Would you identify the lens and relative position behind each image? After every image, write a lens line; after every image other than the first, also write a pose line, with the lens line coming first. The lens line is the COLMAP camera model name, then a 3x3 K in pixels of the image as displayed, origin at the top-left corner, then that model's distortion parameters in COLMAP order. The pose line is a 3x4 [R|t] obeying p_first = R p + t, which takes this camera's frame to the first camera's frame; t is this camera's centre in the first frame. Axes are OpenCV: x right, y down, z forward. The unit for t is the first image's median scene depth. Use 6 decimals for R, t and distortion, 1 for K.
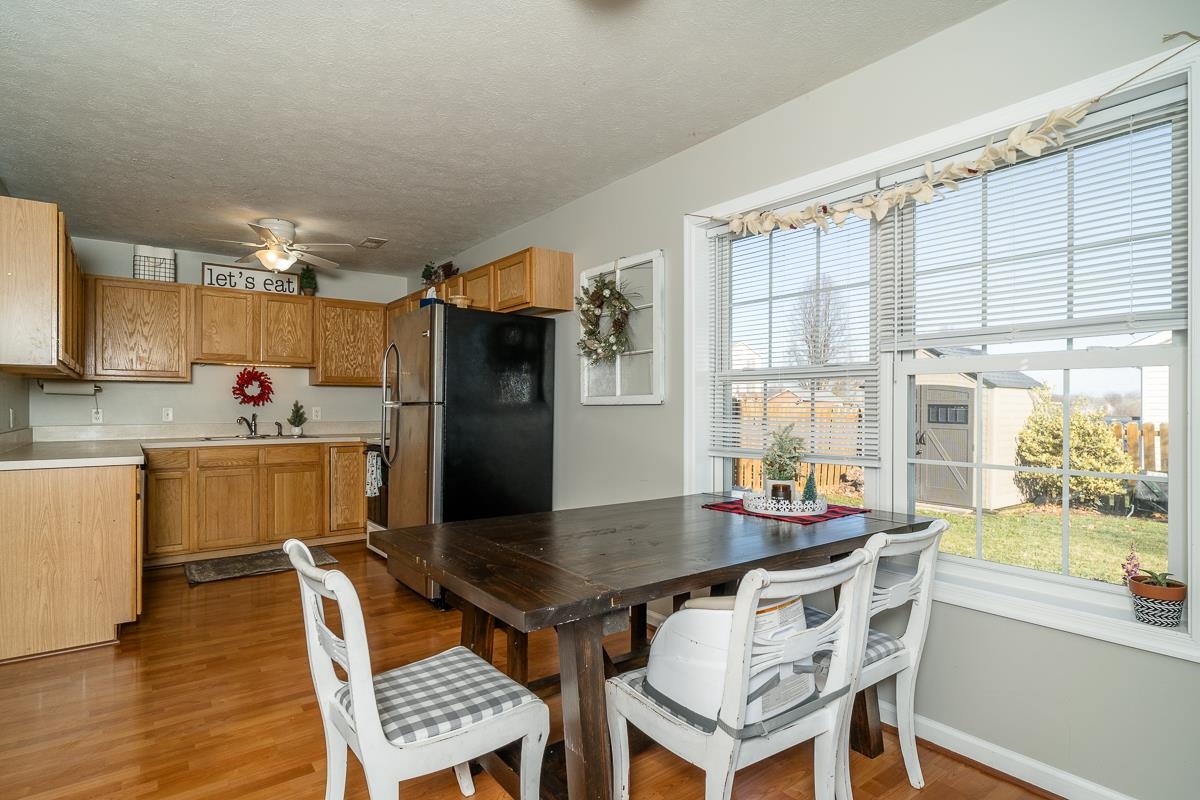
lens RADIAL K [[622.7, 0, 597.9], [0, 622.7, 397.9], [0, 0, 1]] dist [-0.005607, 0.000710]
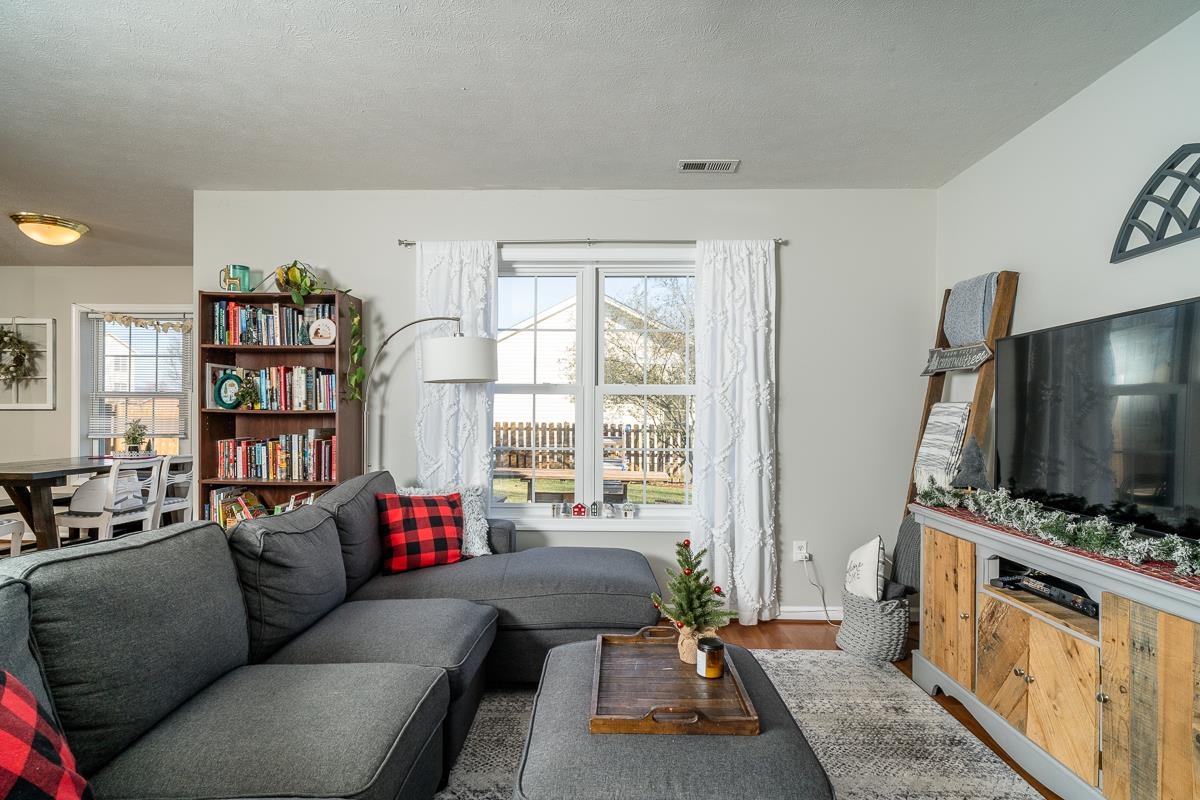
lens RADIAL K [[622.7, 0, 594.5], [0, 622.7, 410.8], [0, 0, 1]] dist [-0.005607, 0.000710]
pose [[0.625257, 0.001492, 0.780418, -0.313797], [-0.010957, 0.999916, 0.006868, -0.014934], [-0.780342, -0.012845, 0.625221, -1.286124]]
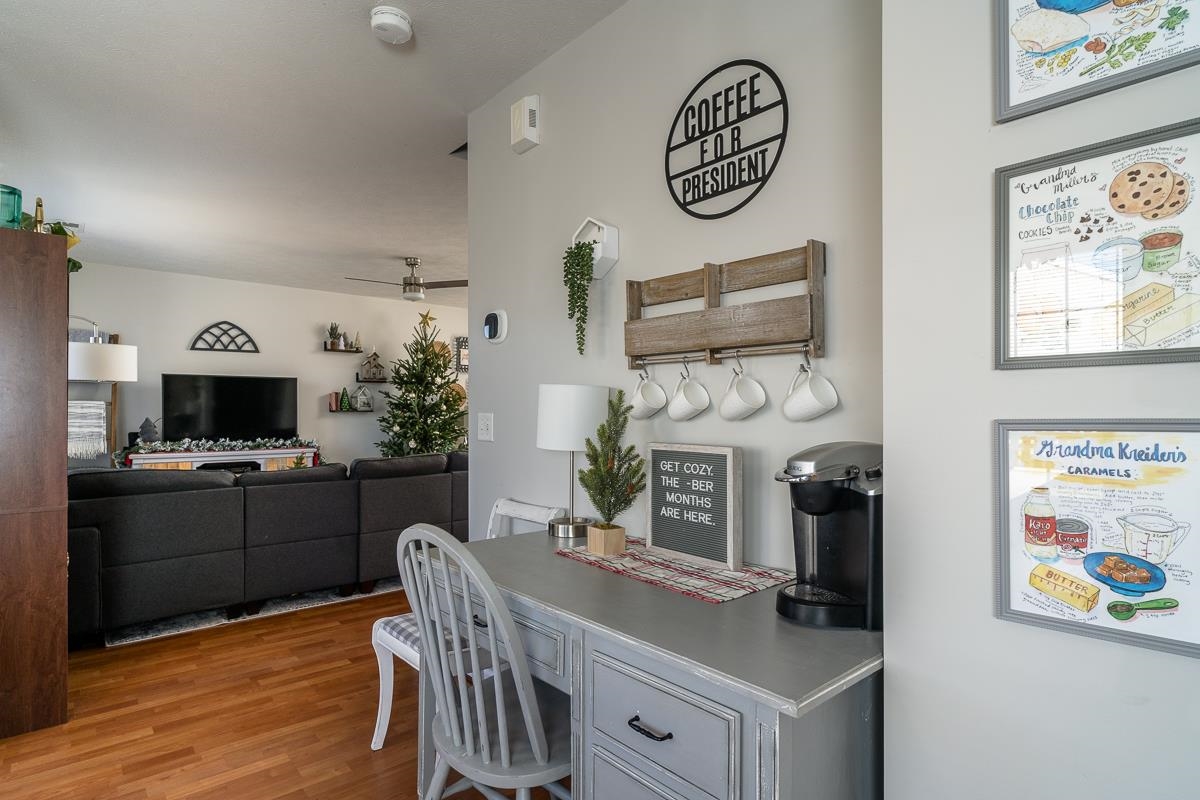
lens RADIAL K [[622.7, 0, 595.6], [0, 622.7, 412.3], [0, 0, 1]] dist [-0.005607, 0.000710]
pose [[-0.997998, -0.003487, -0.063143, -0.492346], [-0.003131, 0.999979, -0.005730, 0.008484], [0.063161, -0.005521, -0.997988, 0.704901]]
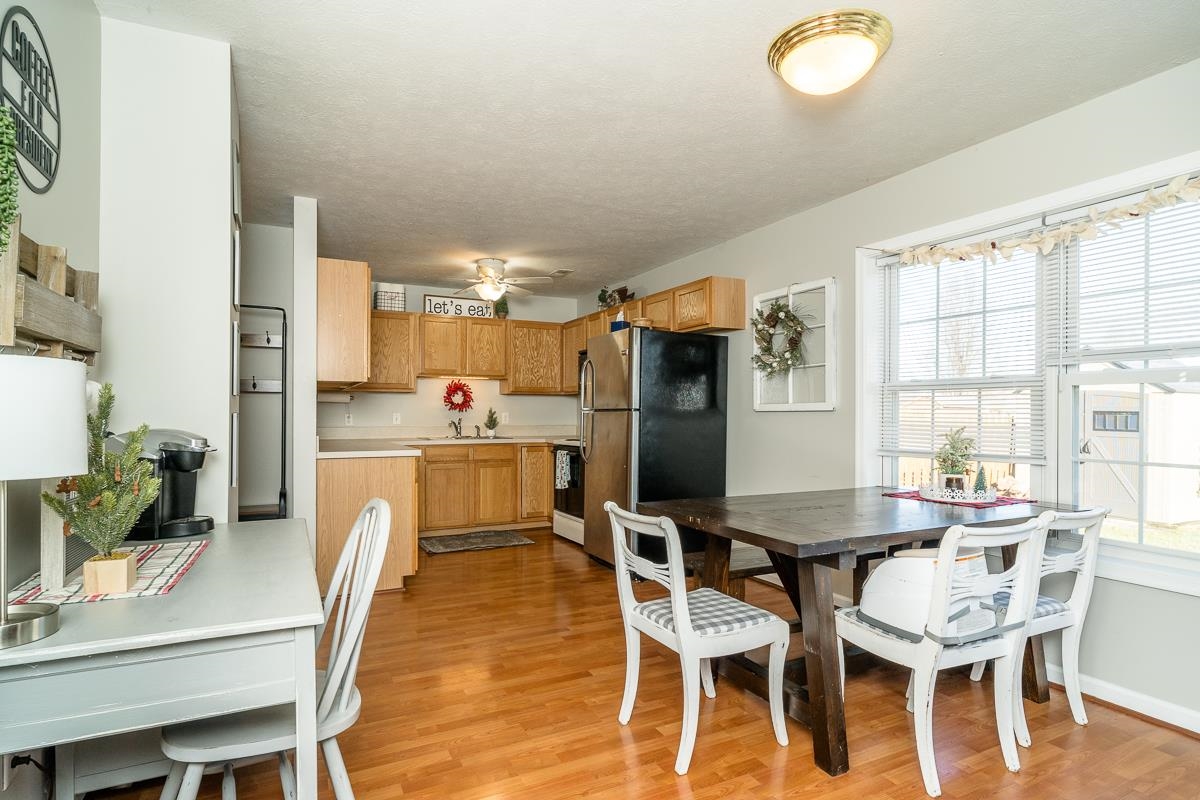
lens RADIAL K [[622.7, 0, 598.7], [0, 622.7, 405.7], [0, 0, 1]] dist [-0.005607, 0.000710]
pose [[0.982917, -0.000602, -0.184049, -0.121770], [0.000961, 0.999998, 0.001864, -0.001649], [0.184048, -0.002009, 0.982915, -0.233519]]
